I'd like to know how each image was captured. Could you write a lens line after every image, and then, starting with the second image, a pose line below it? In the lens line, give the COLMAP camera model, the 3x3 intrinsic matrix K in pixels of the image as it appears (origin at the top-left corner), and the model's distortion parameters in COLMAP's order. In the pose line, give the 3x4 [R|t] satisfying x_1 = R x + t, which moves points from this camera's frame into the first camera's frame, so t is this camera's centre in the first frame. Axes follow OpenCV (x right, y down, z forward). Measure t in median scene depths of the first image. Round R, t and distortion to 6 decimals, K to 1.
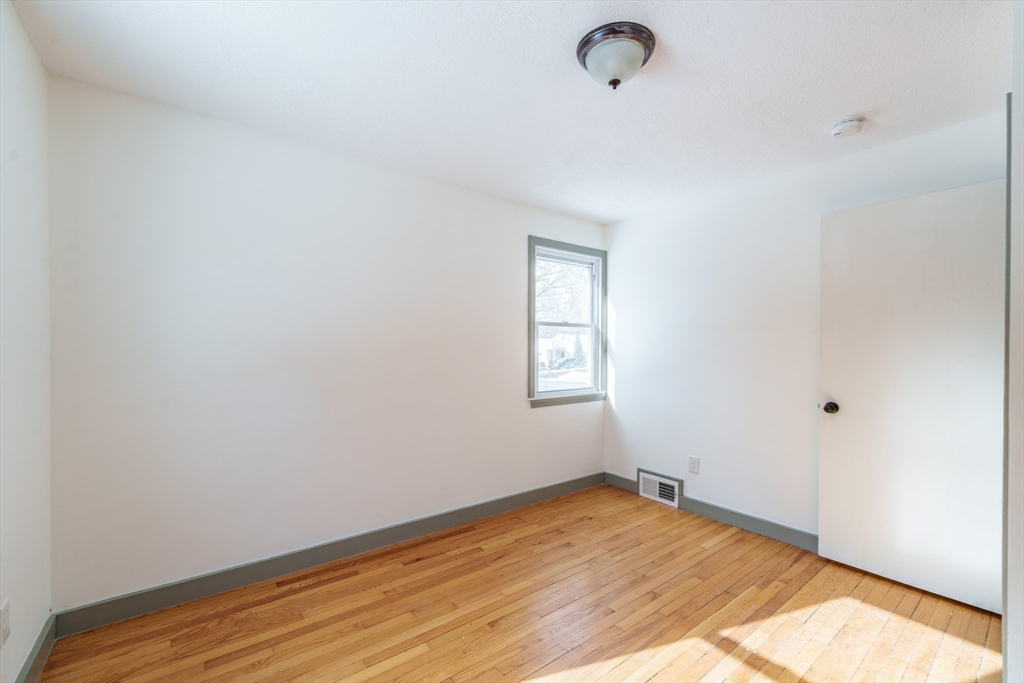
lens RADIAL K [[420.1, 0, 505.9], [0, 420.1, 341.0], [0, 0, 1]] dist [-0.002567, -0.000057]
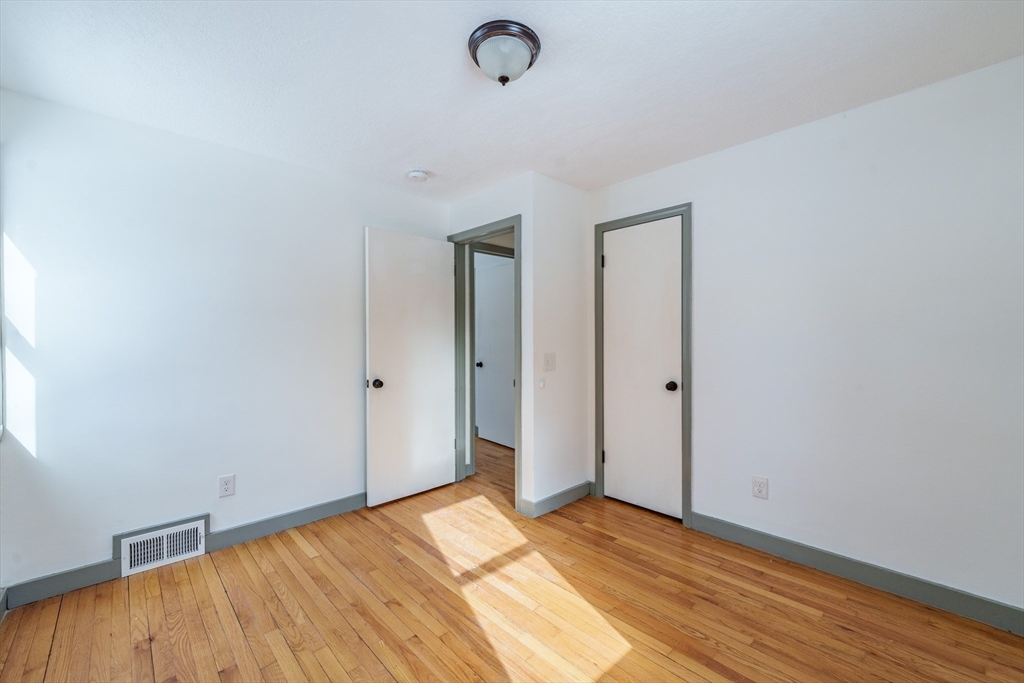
lens RADIAL K [[420.1, 0, 506.0], [0, 420.1, 345.2], [0, 0, 1]] dist [-0.002567, -0.000057]
pose [[-0.101904, -0.009615, 0.994748, -0.474105], [-0.003295, 0.999951, 0.009328, 0.030846], [-0.994789, -0.002327, -0.101931, 0.704783]]
